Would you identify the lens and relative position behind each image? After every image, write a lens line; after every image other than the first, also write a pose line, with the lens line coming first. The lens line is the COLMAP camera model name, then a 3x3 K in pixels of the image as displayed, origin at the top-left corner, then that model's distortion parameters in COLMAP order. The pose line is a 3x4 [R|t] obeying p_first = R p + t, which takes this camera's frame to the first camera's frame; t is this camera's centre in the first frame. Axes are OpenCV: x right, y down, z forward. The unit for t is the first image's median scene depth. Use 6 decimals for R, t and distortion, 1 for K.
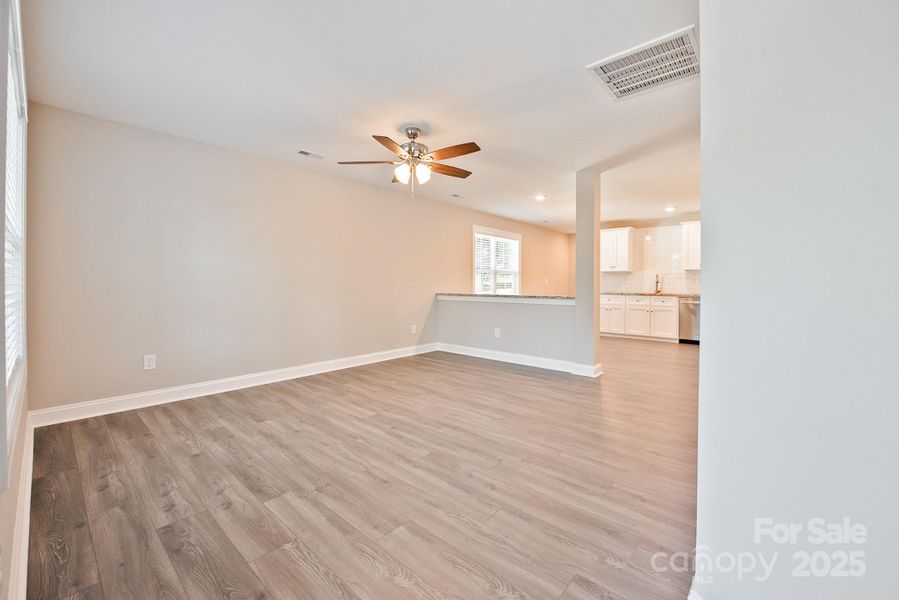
lens RADIAL K [[362.5, 0, 447.2], [0, 362.5, 287.7], [0, 0, 1]] dist [-0.014636, -0.001384]
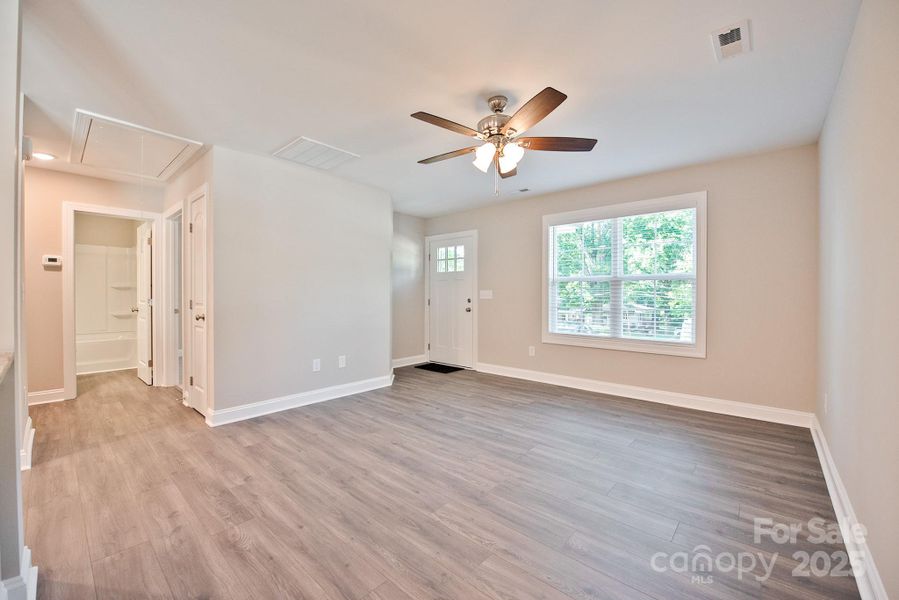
lens RADIAL K [[362.5, 0, 450.6], [0, 362.5, 298.8], [0, 0, 1]] dist [-0.014636, -0.001384]
pose [[-0.999996, -0.002927, 0.000100, 0.000819], [-0.002925, 0.999837, 0.017809, -0.034883], [-0.000152, 0.017808, -0.999841, 1.824579]]
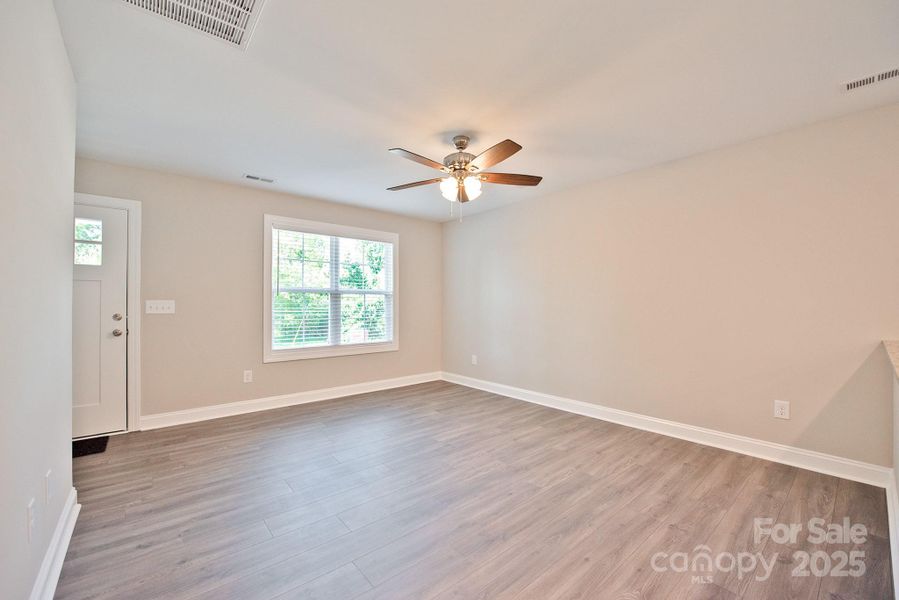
lens RADIAL K [[362.5, 0, 444.1], [0, 362.5, 302.2], [0, 0, 1]] dist [-0.014636, -0.001384]
pose [[-0.145524, -0.006882, -0.989331, 0.797632], [-0.007527, 0.999955, -0.005848, -0.038828], [0.989326, 0.006596, -0.145569, 1.126679]]
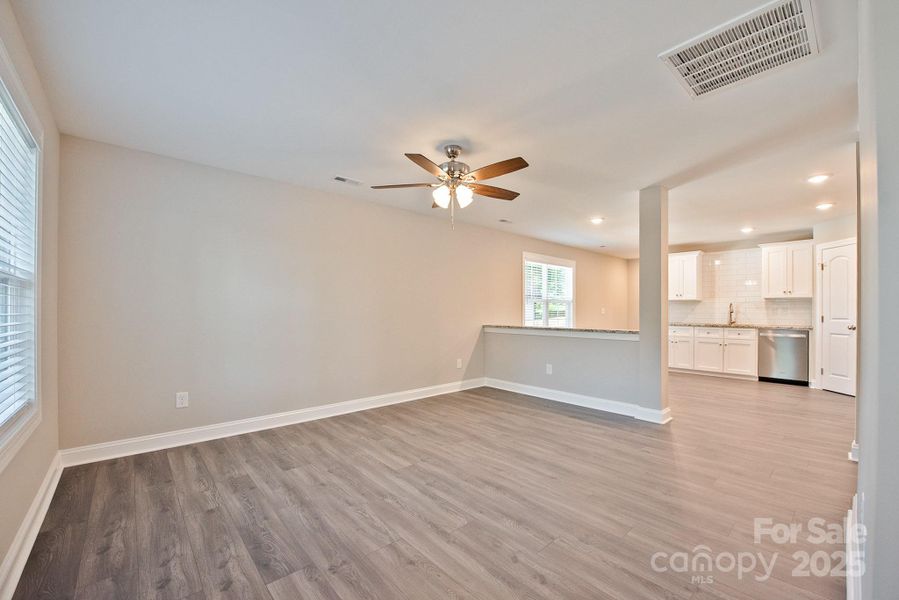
lens RADIAL K [[362.5, 0, 461.7], [0, 362.5, 310.9], [0, 0, 1]] dist [-0.014636, -0.001384]
pose [[0.994924, -0.001331, -0.100620, 0.017558], [0.000195, 0.999936, -0.011303, -0.021088], [0.100628, 0.011226, 0.994861, 0.114188]]
